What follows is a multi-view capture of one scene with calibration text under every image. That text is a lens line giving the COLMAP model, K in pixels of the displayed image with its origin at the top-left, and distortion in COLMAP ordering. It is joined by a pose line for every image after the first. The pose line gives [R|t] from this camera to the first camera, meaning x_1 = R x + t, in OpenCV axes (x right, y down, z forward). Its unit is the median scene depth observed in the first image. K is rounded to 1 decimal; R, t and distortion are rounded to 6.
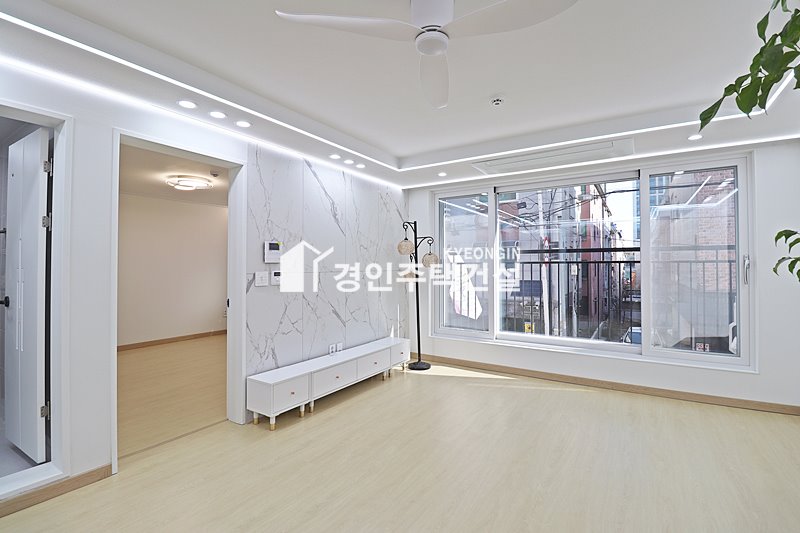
lens RADIAL K [[368.4, 0, 397.7], [0, 368.4, 260.3], [0, 0, 1]] dist [0.000433, -0.013167]
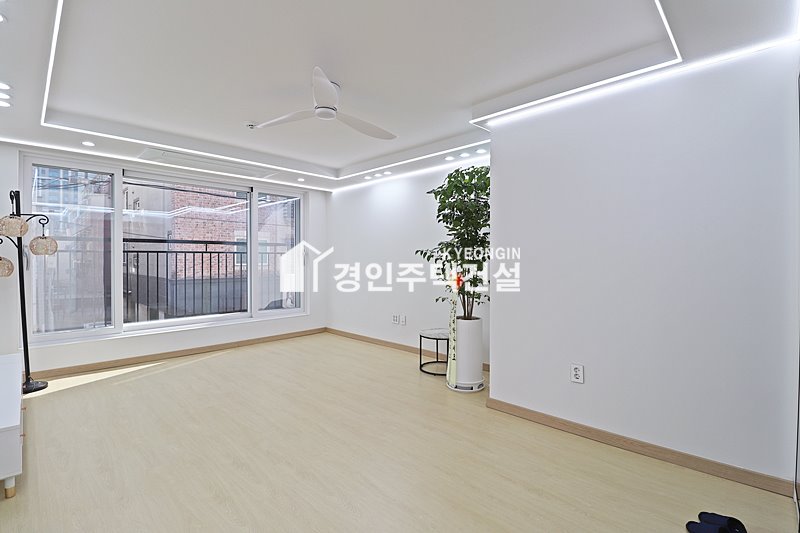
lens RADIAL K [[370.8, 0, 404.4], [0, 370.8, 262.7], [0, 0, 1]] dist [0.002113, -0.013935]
pose [[0.178934, -0.009004, 0.983820, -0.711119], [-0.018072, 0.999759, 0.012437, 0.015949], [-0.983695, -0.020005, 0.178728, 0.173570]]
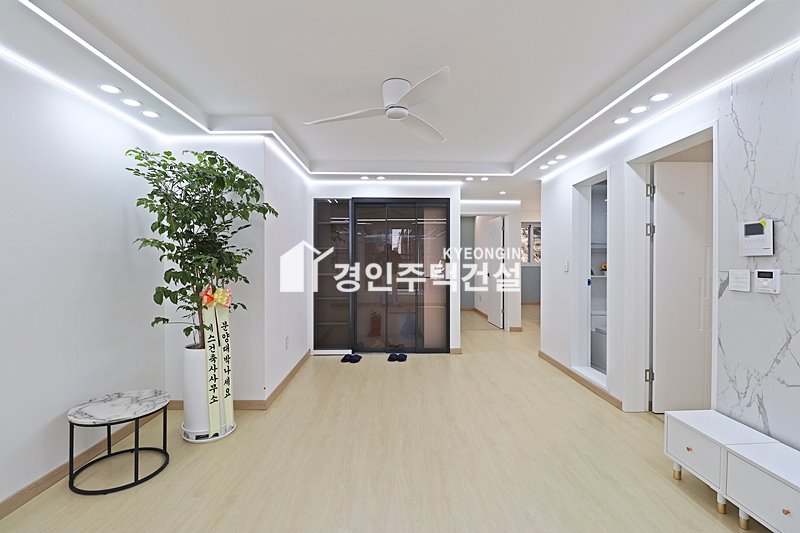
lens RADIAL K [[370.8, 0, 404.4], [0, 370.8, 262.7], [0, 0, 1]] dist [0.002113, -0.013935]
pose [[-0.816330, 0.006874, -0.577545, 0.467001], [0.012593, 0.999903, -0.005899, 0.013709], [0.577448, -0.012089, -0.816338, 1.103421]]
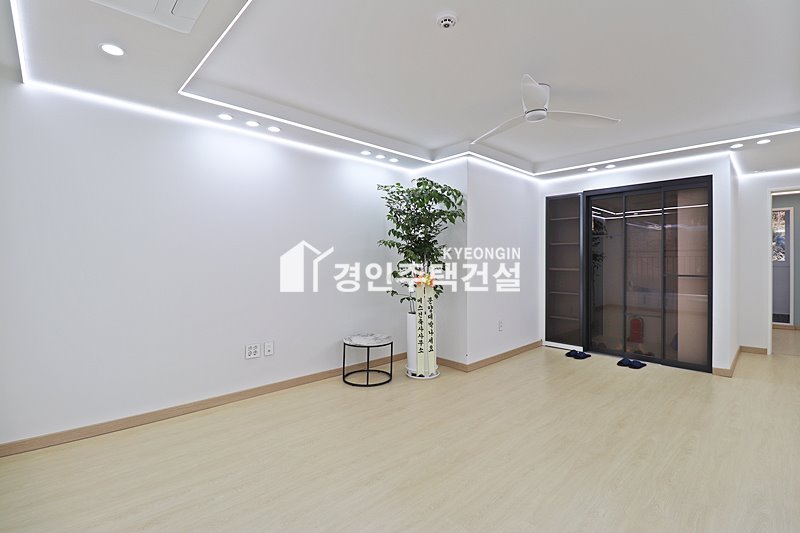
lens RADIAL K [[370.8, 0, 404.4], [0, 370.8, 262.7], [0, 0, 1]] dist [0.002113, -0.013935]
pose [[-0.974313, 0.000775, 0.225198, 0.138043], [-0.002340, 0.999905, -0.013563, 0.042076], [-0.225187, -0.013742, -0.974219, 1.339985]]
